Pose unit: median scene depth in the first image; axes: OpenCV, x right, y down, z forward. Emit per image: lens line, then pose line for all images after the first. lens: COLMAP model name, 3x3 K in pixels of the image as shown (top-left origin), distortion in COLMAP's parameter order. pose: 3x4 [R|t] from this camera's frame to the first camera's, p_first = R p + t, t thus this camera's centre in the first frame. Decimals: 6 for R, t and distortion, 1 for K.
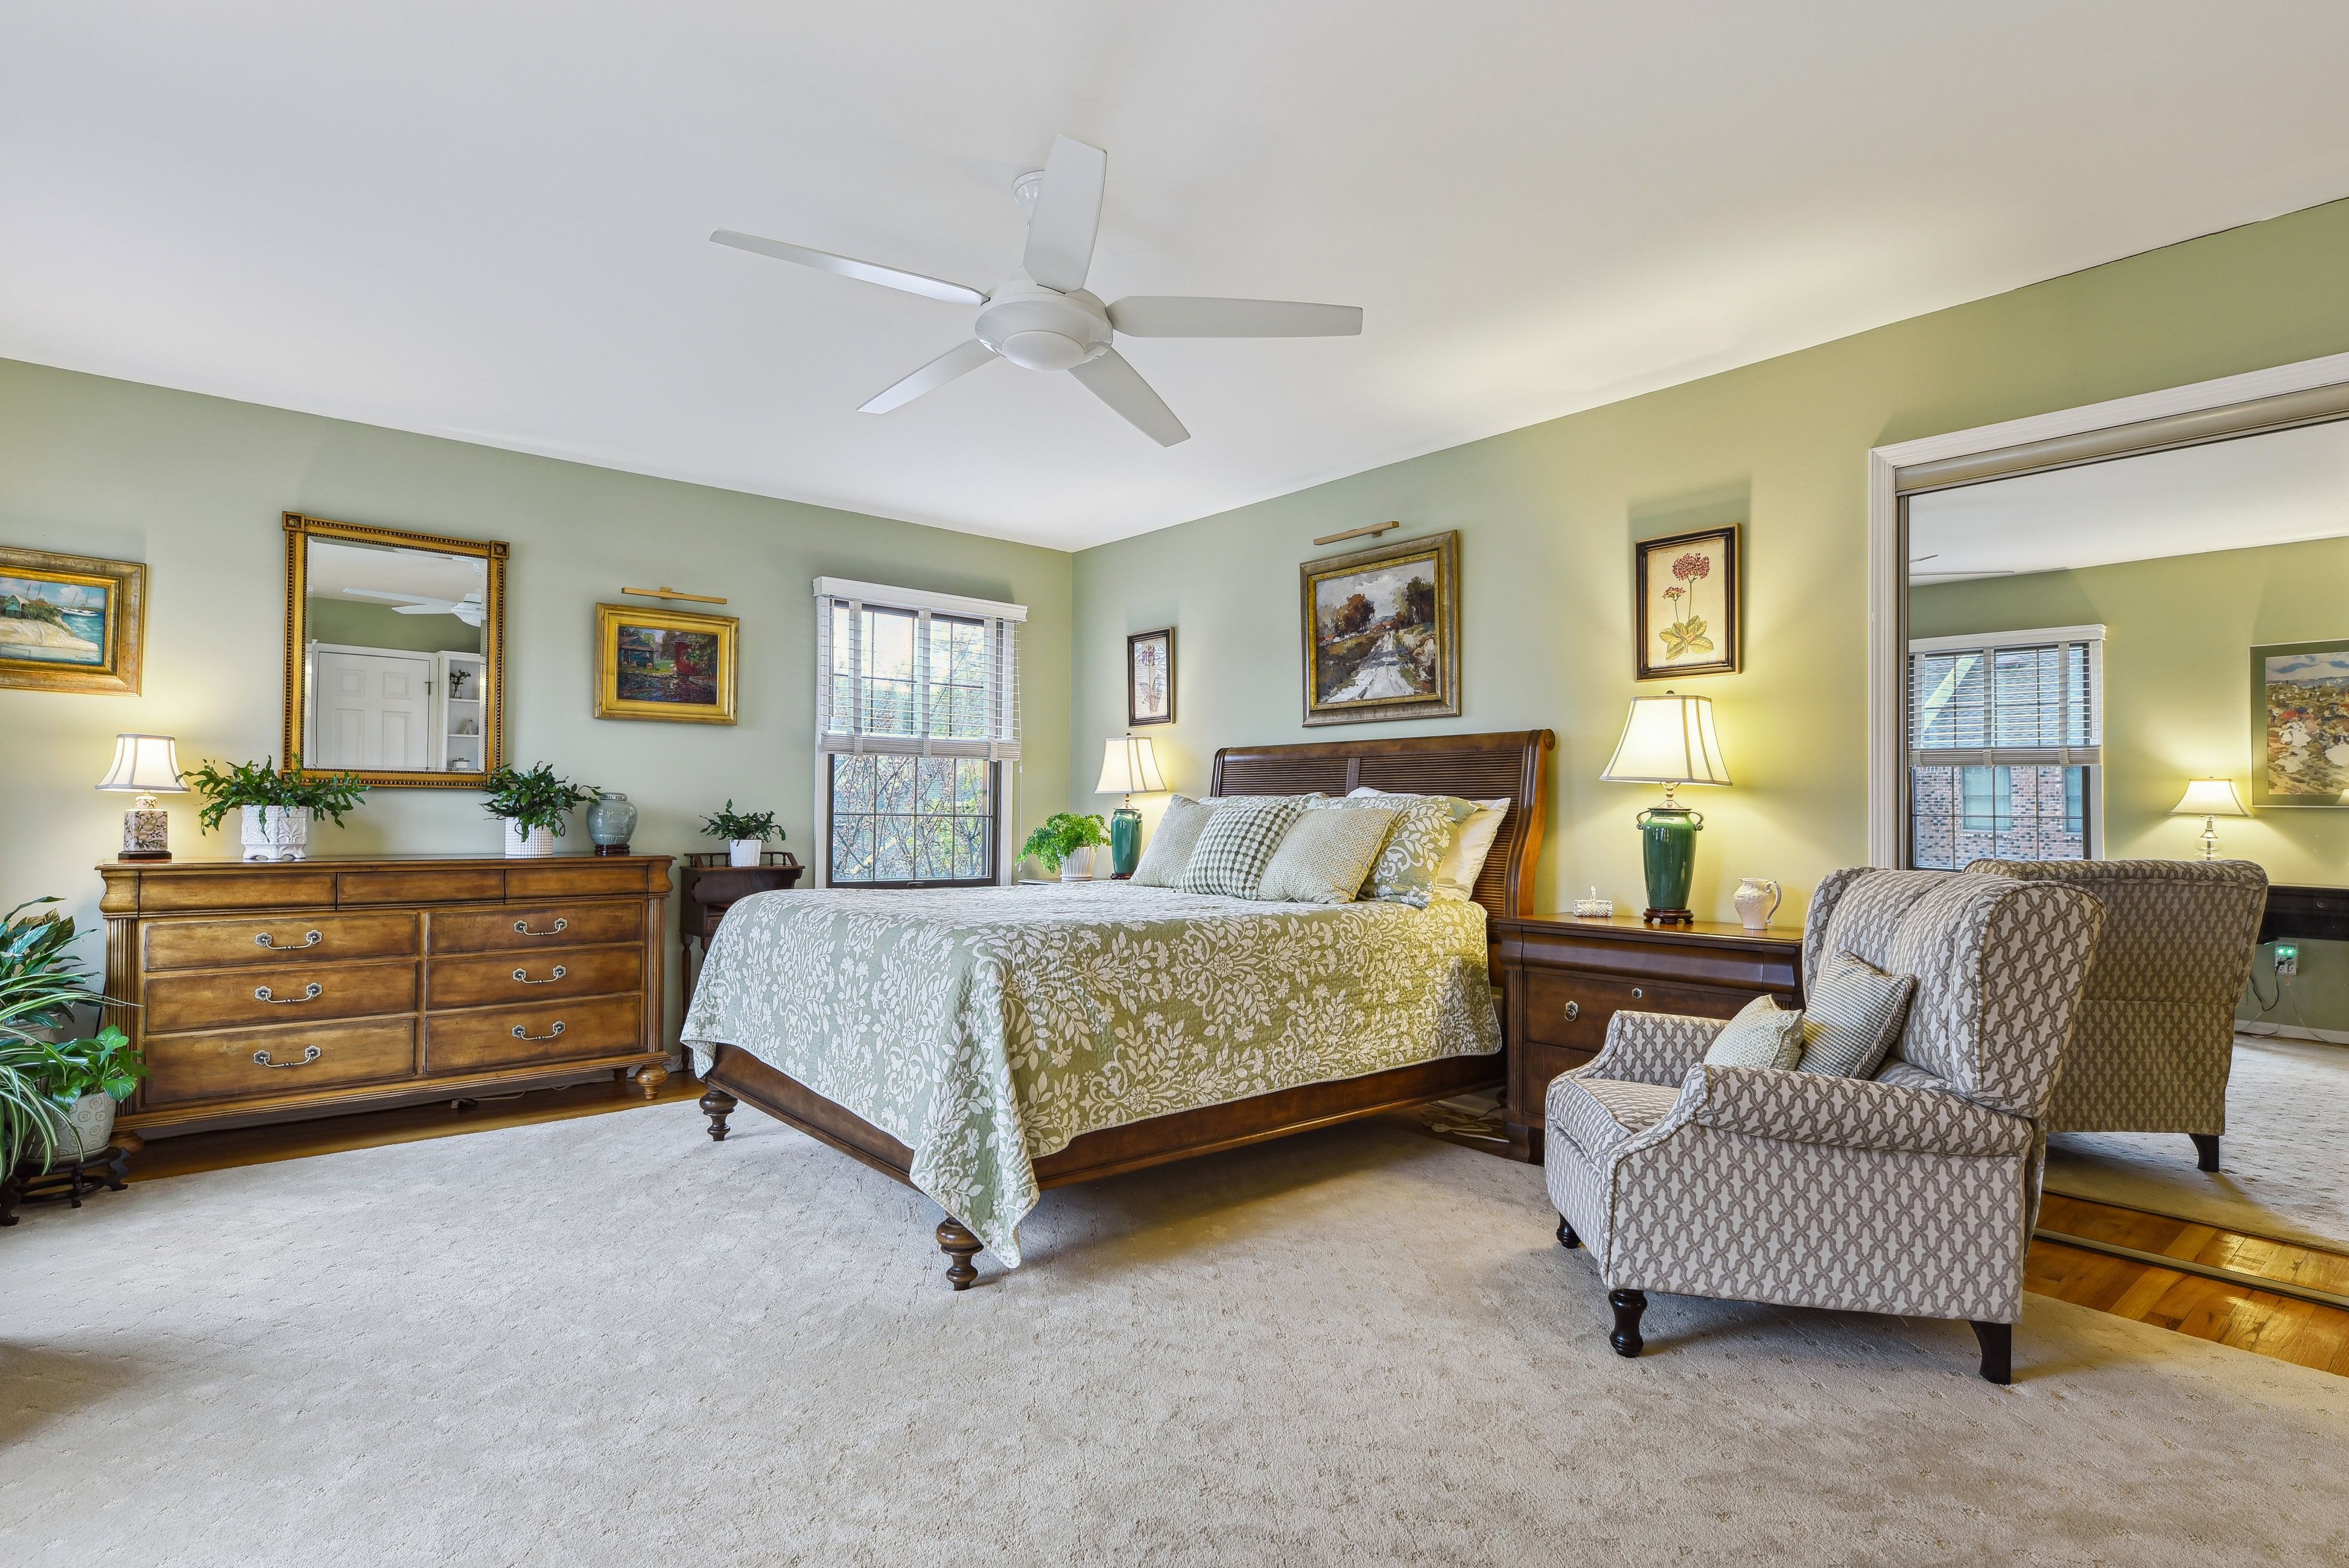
lens RADIAL K [[1152.0, 0, 1180.3], [0, 1152.0, 800.5], [0, 0, 1]] dist [0.001672, -0.001757]
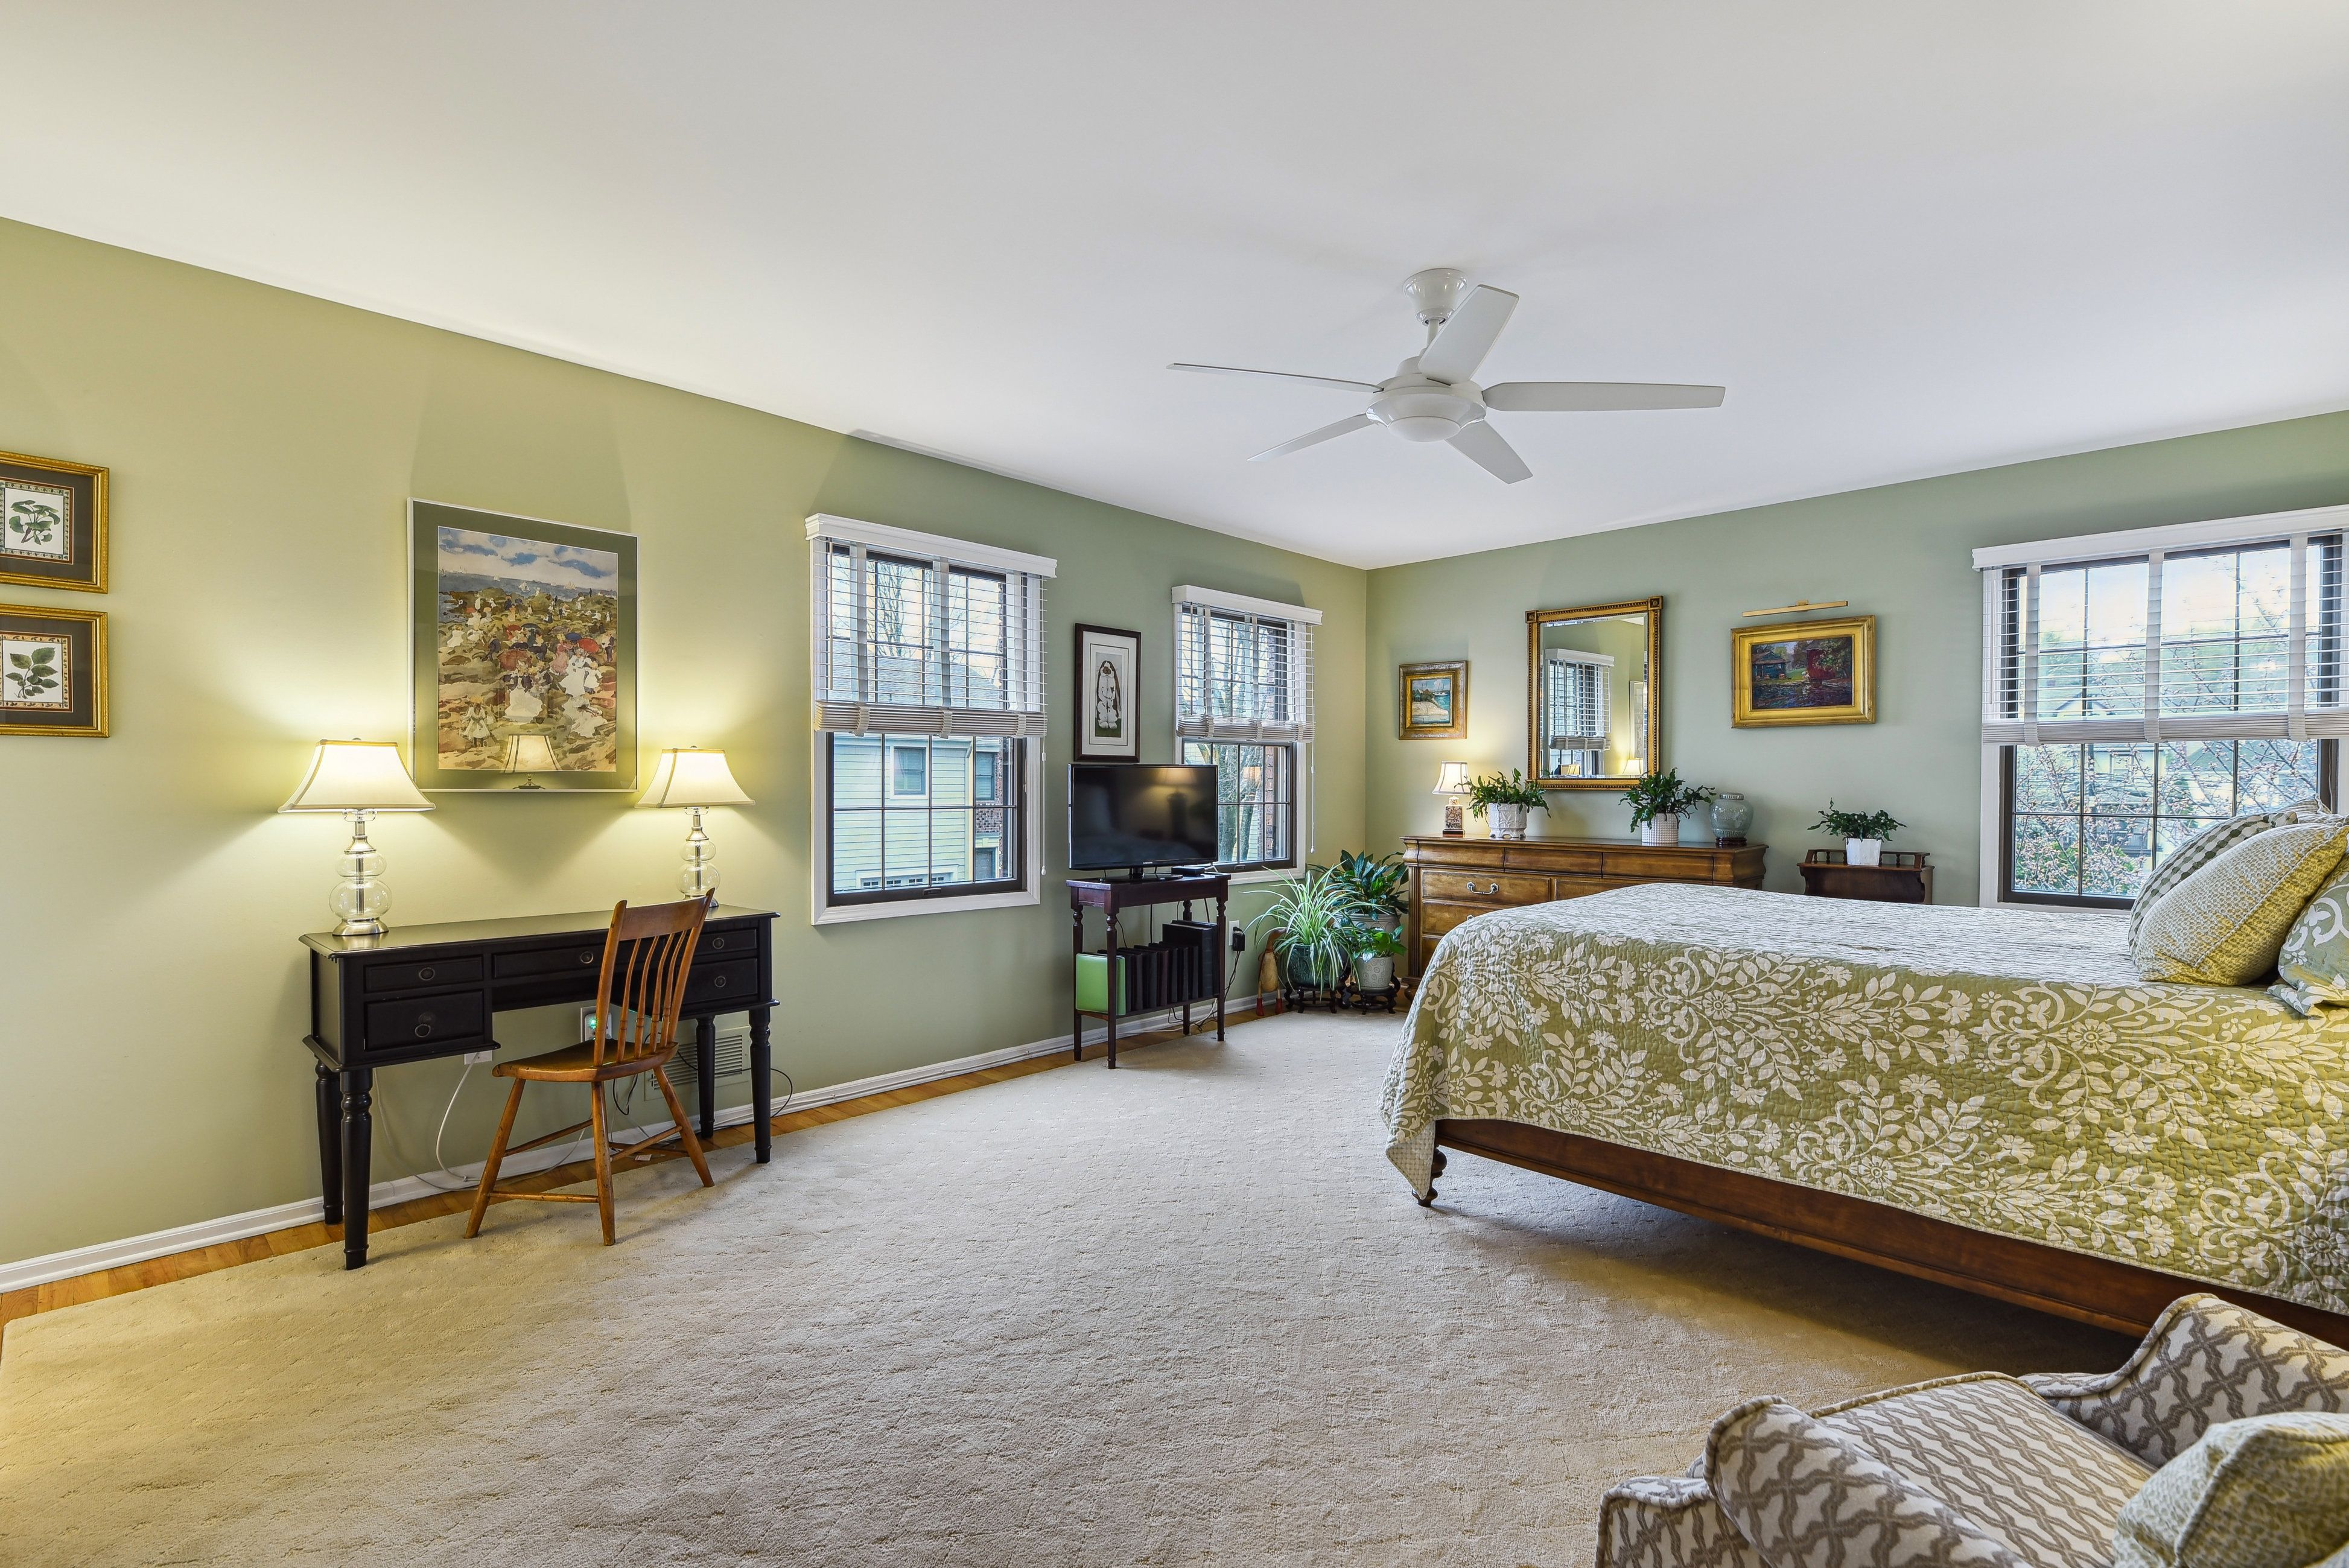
lens RADIAL K [[1059.9, 0, 1193.4], [0, 1059.9, 793.5], [0, 0, 1]] dist [-0.010856, -0.000932]
pose [[0.115084, -0.000728, -0.993355, 0.622500], [0.008711, 0.999962, 0.000276, -0.013762], [0.993318, -0.008684, 0.115086, 0.428676]]
